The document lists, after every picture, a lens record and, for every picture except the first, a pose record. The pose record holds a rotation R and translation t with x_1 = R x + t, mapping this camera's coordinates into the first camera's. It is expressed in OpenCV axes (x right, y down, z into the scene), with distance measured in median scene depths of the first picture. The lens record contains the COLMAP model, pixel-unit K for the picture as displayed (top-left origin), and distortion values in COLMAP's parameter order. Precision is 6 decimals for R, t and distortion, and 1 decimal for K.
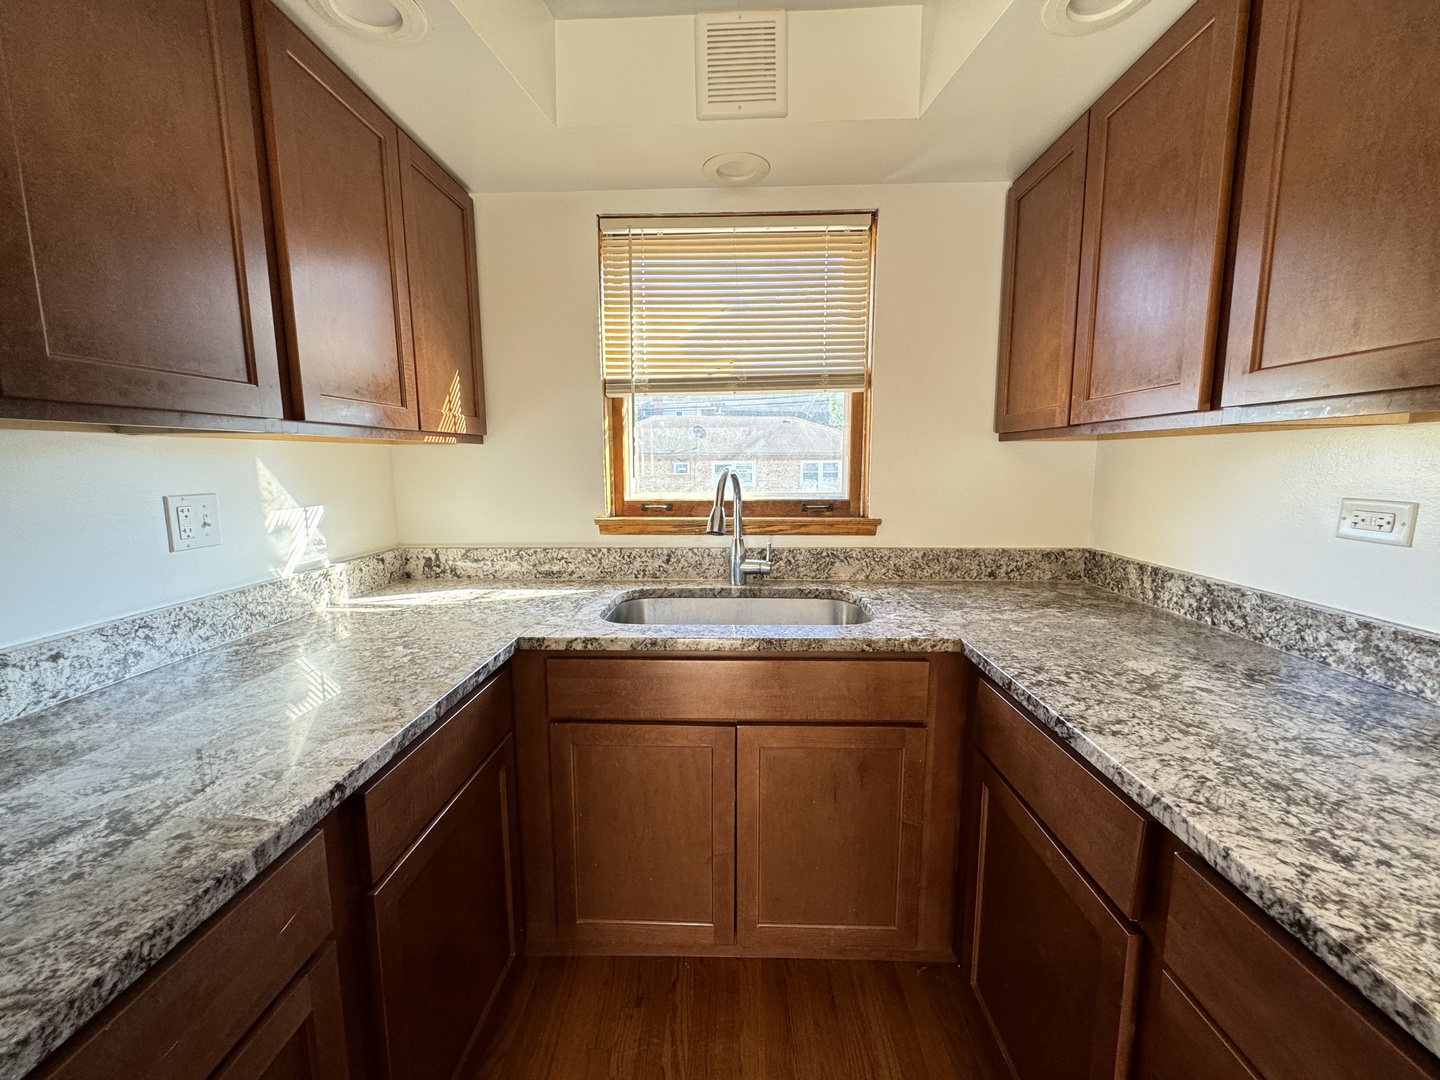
lens RADIAL K [[576.4, 0, 719.0], [0, 576.4, 535.1], [0, 0, 1]] dist [-0.000607, 0.000500]
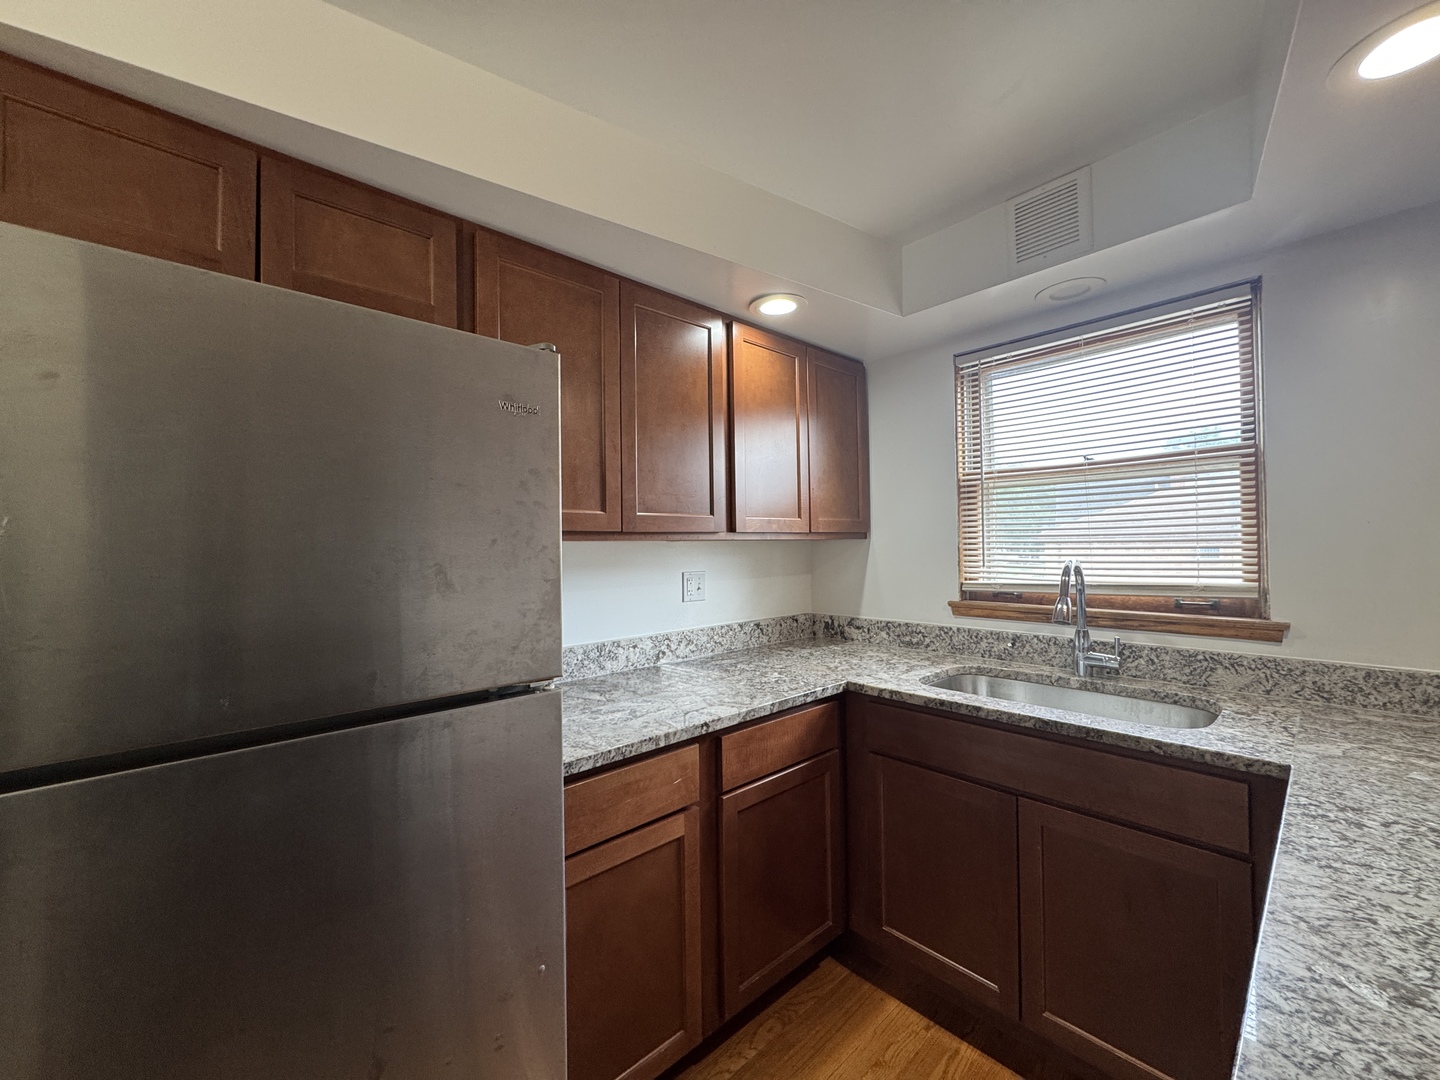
lens RADIAL K [[575.4, 0, 720.1], [0, 575.4, 537.9], [0, 0, 1]] dist [-0.002609, 0.000073]
pose [[0.703295, -0.015538, -0.710729, 0.425151], [-0.082991, 0.991130, -0.103792, 0.005319], [0.706038, 0.131981, 0.695767, -0.224285]]
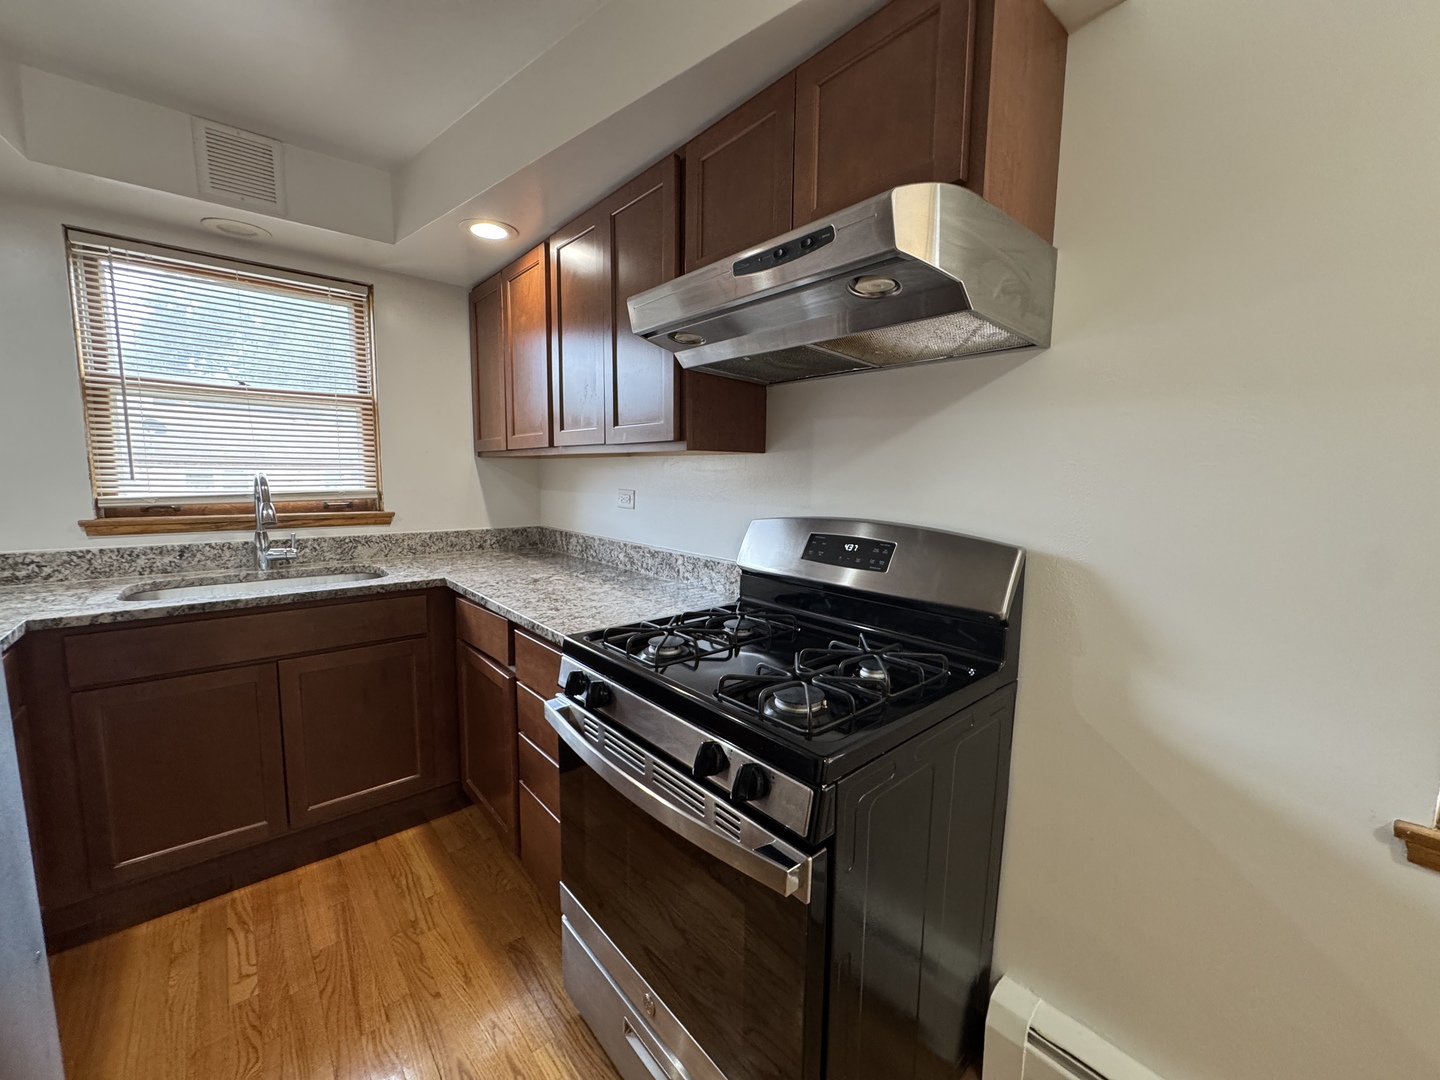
lens RADIAL K [[575.4, 0, 720.1], [0, 575.4, 537.9], [0, 0, 1]] dist [-0.002609, 0.000073]
pose [[0.735143, -0.061283, 0.675137, -0.101583], [0.070323, 0.997426, 0.013965, 0.097396], [-0.674255, 0.037212, 0.737560, -0.727130]]
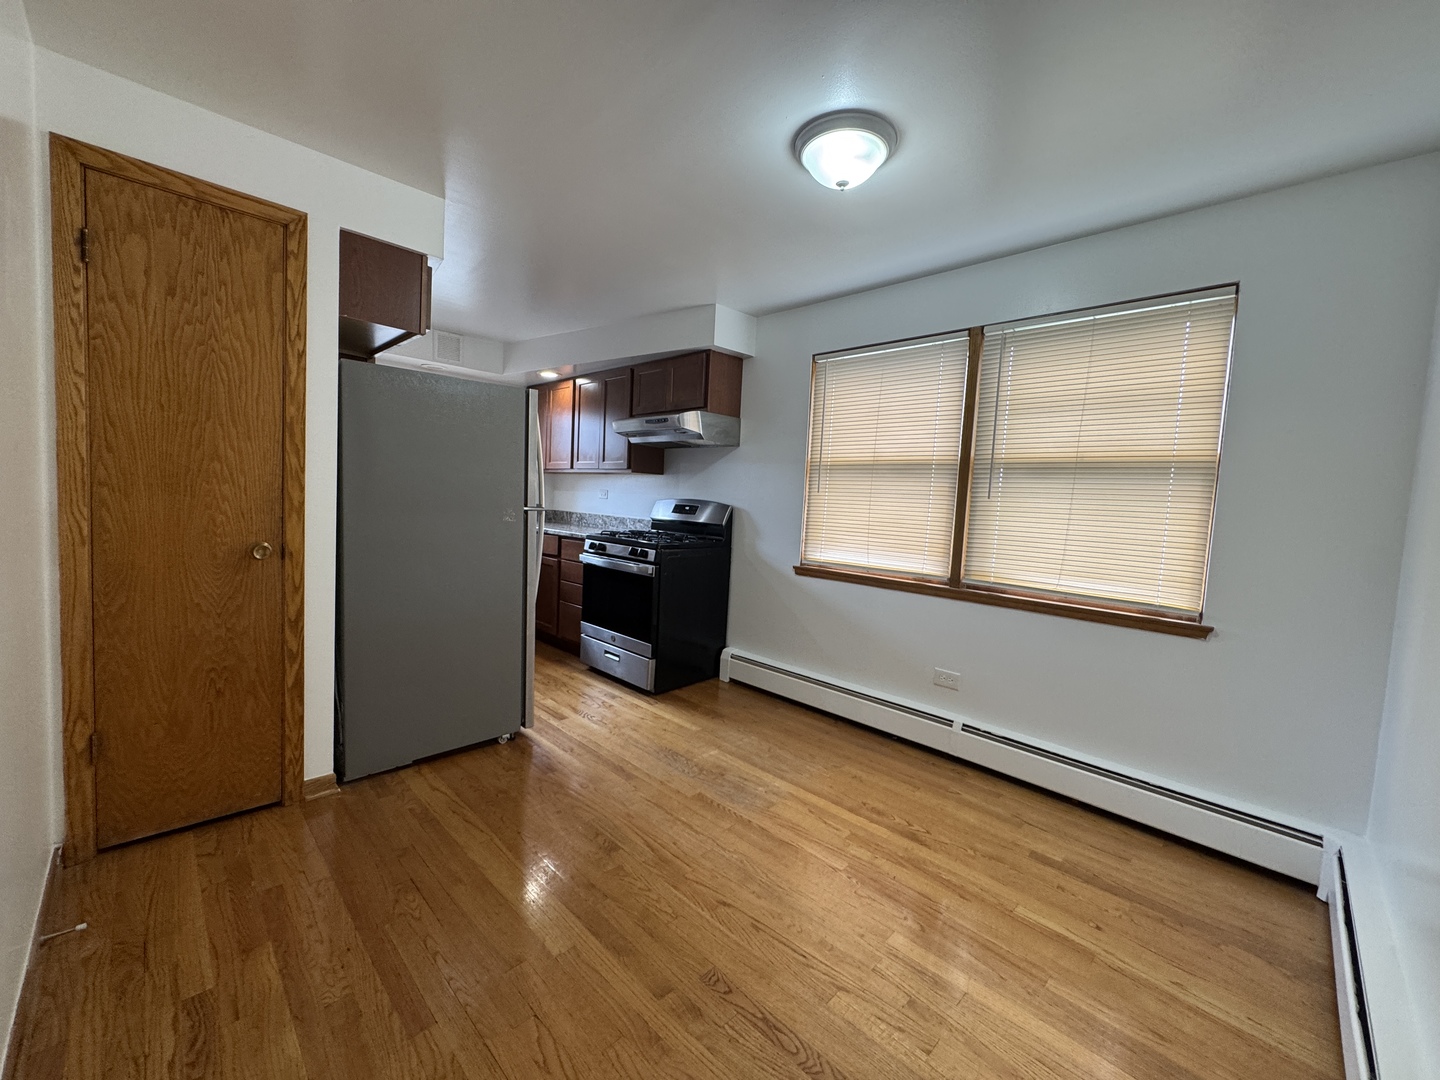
lens RADIAL K [[575.4, 0, 720.1], [0, 575.4, 537.9], [0, 0, 1]] dist [-0.002609, 0.000073]
pose [[0.677629, -0.007744, 0.735363, -1.369960], [0.039907, 0.998858, -0.026255, 0.398223], [-0.734321, 0.047137, 0.677164, -2.331865]]
